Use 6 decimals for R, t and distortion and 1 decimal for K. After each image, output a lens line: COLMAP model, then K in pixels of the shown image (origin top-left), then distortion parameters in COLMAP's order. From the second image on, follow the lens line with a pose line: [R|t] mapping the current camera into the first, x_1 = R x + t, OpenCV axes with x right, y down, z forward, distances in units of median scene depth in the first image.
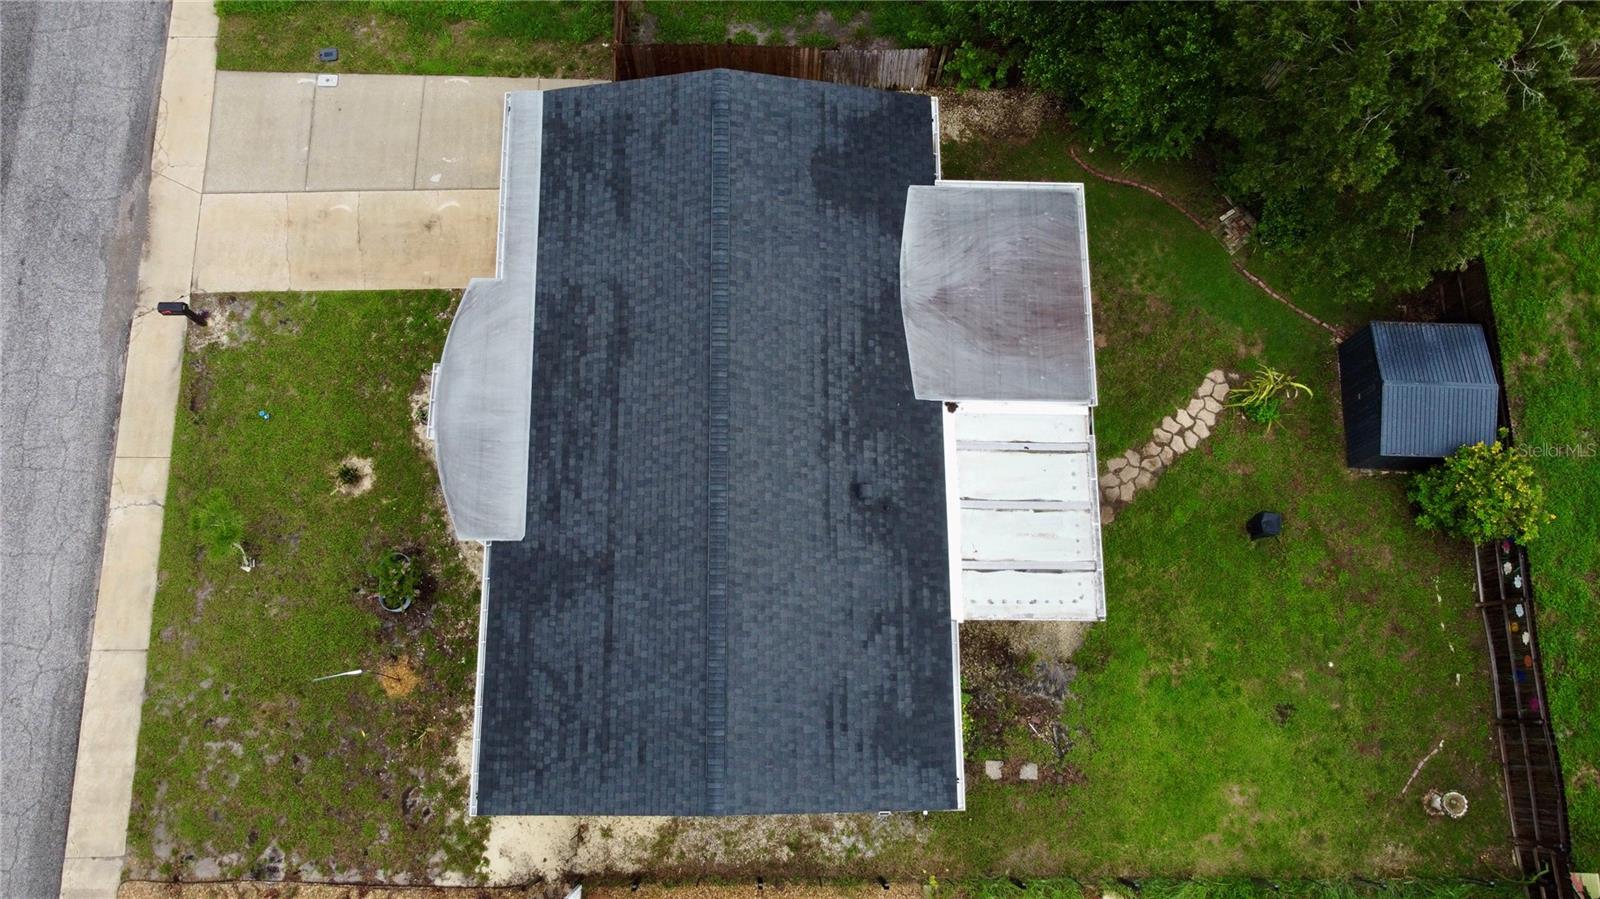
lens RADIAL K [[1216.9, 0, 785.0], [0, 1216.9, 430.9], [0, 0, 1]] dist [0.006549, -0.004842]
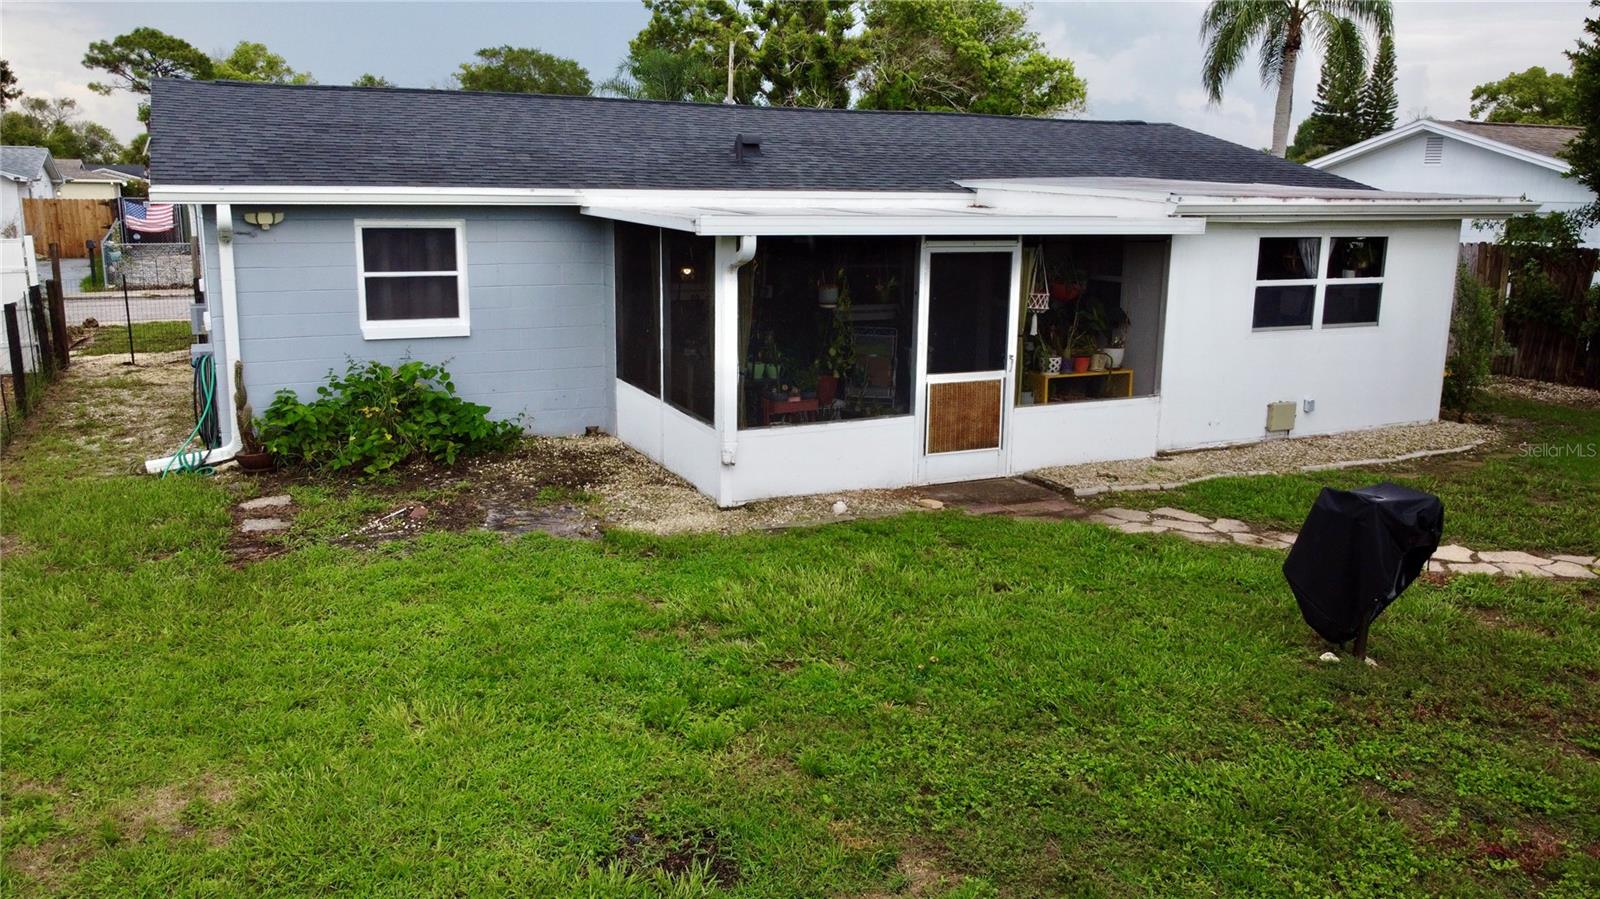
lens RADIAL K [[1216.9, 0, 785.0], [0, 1216.9, 430.9], [0, 0, 1]] dist [0.006549, -0.004842]
pose [[0.425997, 0.160504, -0.890373, 0.565780], [-0.879554, 0.303996, -0.366021, 0.265758], [0.211922, 0.939055, 0.270673, 0.901990]]
